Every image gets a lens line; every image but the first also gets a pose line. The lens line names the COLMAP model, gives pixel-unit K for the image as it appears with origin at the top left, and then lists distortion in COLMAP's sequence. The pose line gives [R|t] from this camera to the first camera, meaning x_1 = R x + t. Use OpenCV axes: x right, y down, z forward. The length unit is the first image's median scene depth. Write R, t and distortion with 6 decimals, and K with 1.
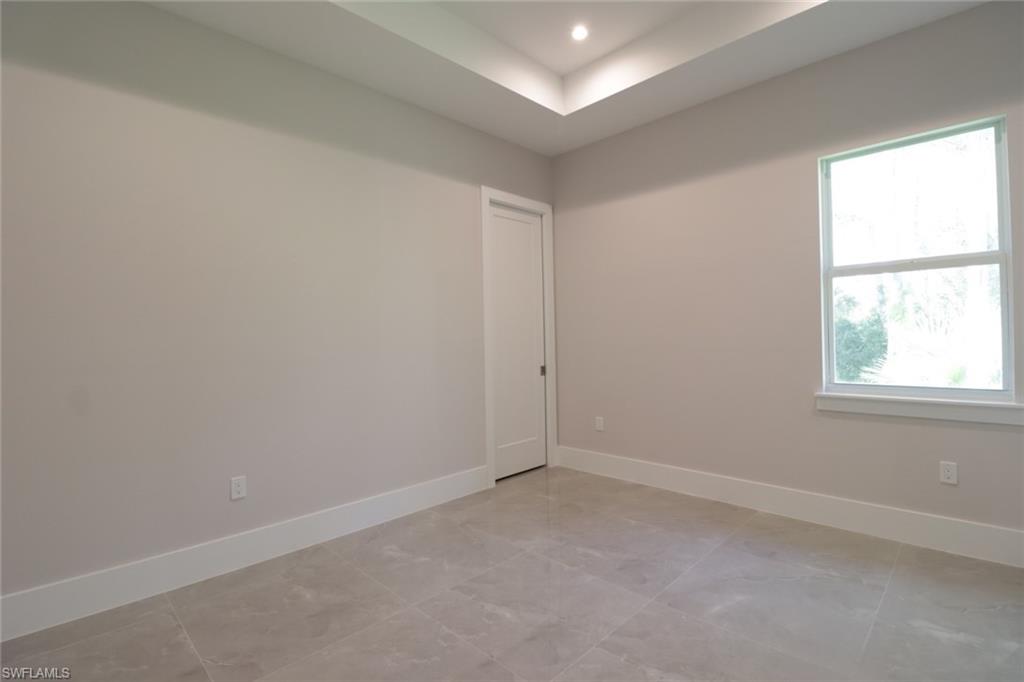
lens RADIAL K [[475.3, 0, 514.7], [0, 475.3, 338.6], [0, 0, 1]] dist [0.002751, -0.013124]
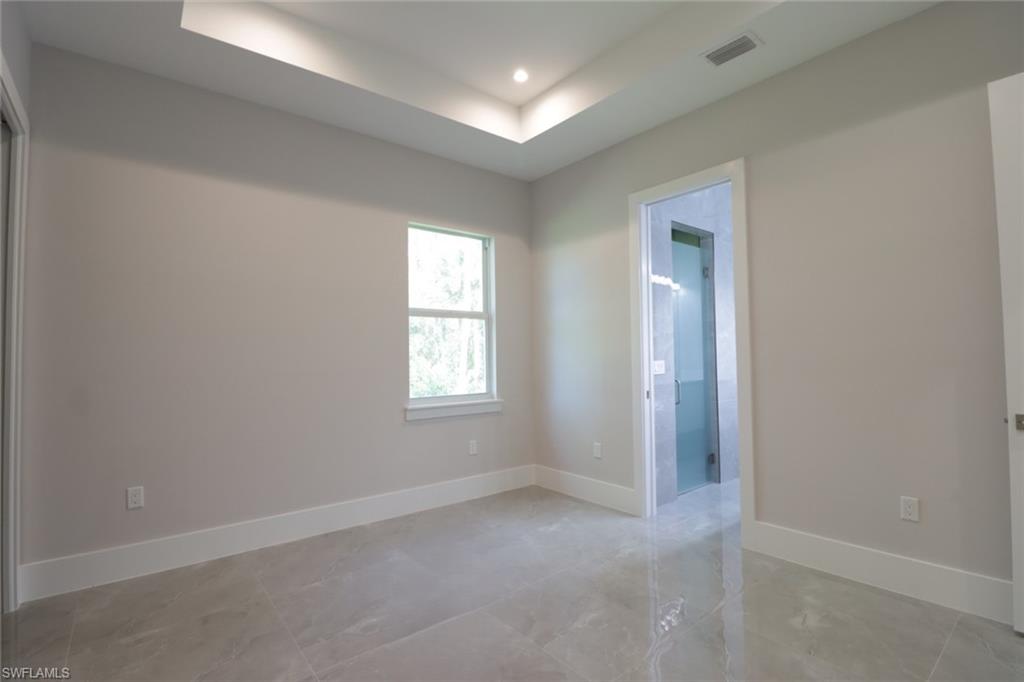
lens RADIAL K [[475.3, 0, 514.7], [0, 475.3, 338.6], [0, 0, 1]] dist [0.002751, -0.013124]
pose [[0.112622, 0.055092, 0.992109, -0.620703], [0.011158, 0.998329, -0.056704, 0.008840], [-0.993575, 0.017456, 0.111819, 0.616766]]
